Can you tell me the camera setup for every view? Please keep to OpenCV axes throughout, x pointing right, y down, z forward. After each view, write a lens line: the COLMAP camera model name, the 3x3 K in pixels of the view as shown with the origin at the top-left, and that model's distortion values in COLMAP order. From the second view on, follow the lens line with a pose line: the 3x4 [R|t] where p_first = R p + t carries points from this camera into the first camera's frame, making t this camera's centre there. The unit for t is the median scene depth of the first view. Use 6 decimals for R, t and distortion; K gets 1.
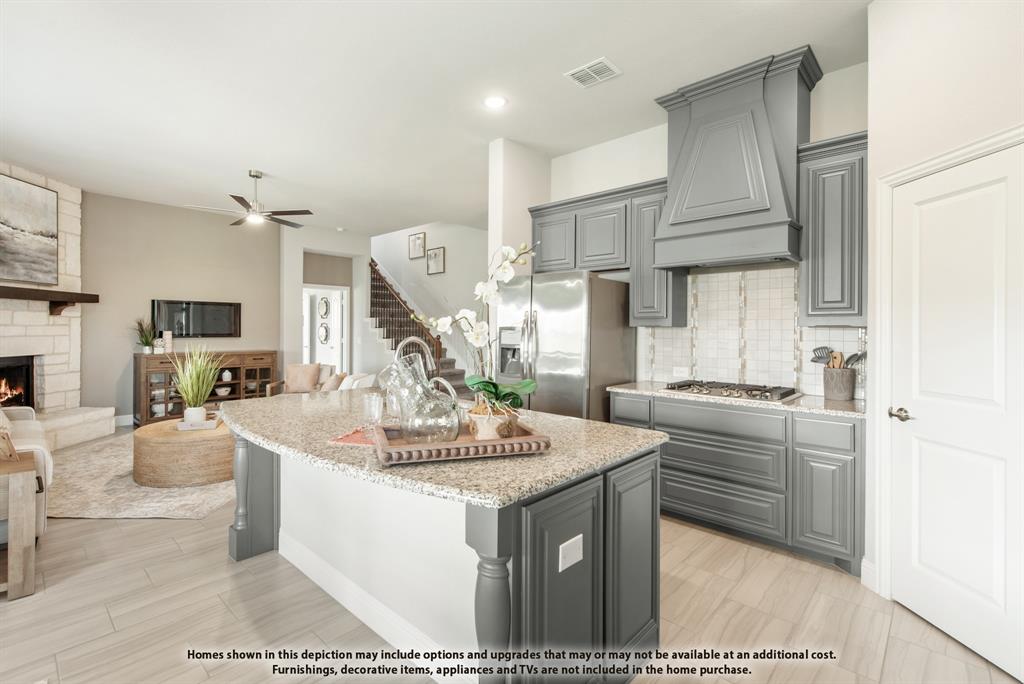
lens RADIAL K [[466.6, 0, 477.3], [0, 466.6, 329.6], [0, 0, 1]] dist [0.002255, -0.000531]
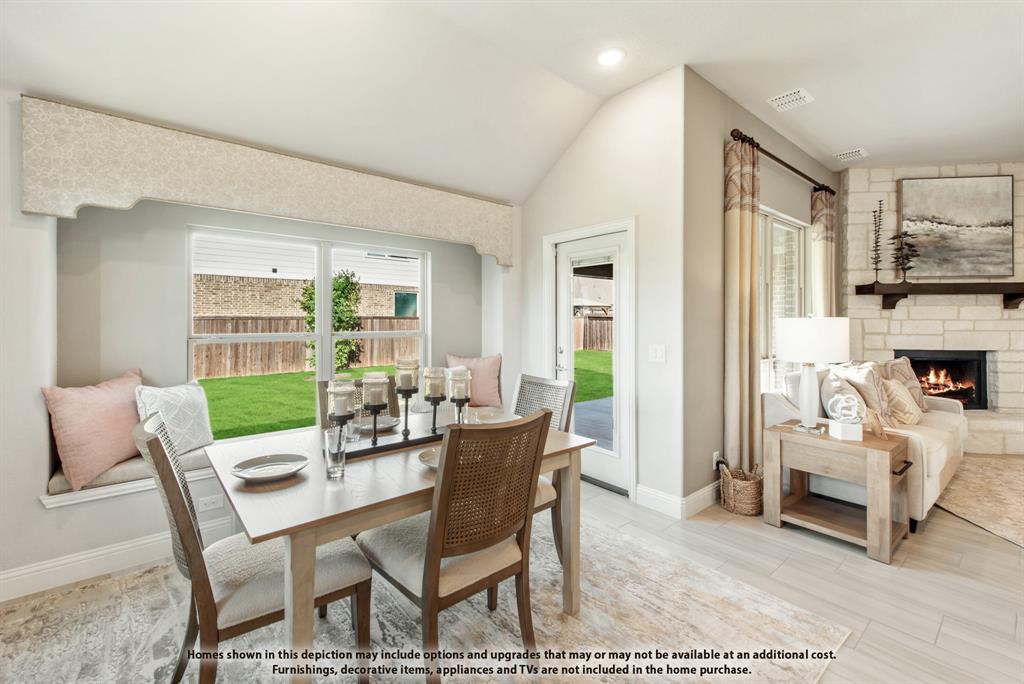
lens RADIAL K [[430.7, 0, 486.6], [0, 430.7, 320.5], [0, 0, 1]] dist [0.000996, 0.000007]
pose [[-0.126812, -0.006912, -0.991903, 0.081988], [-0.002585, 0.999975, -0.006638, 0.000917], [0.991923, 0.001722, -0.126827, 0.087265]]
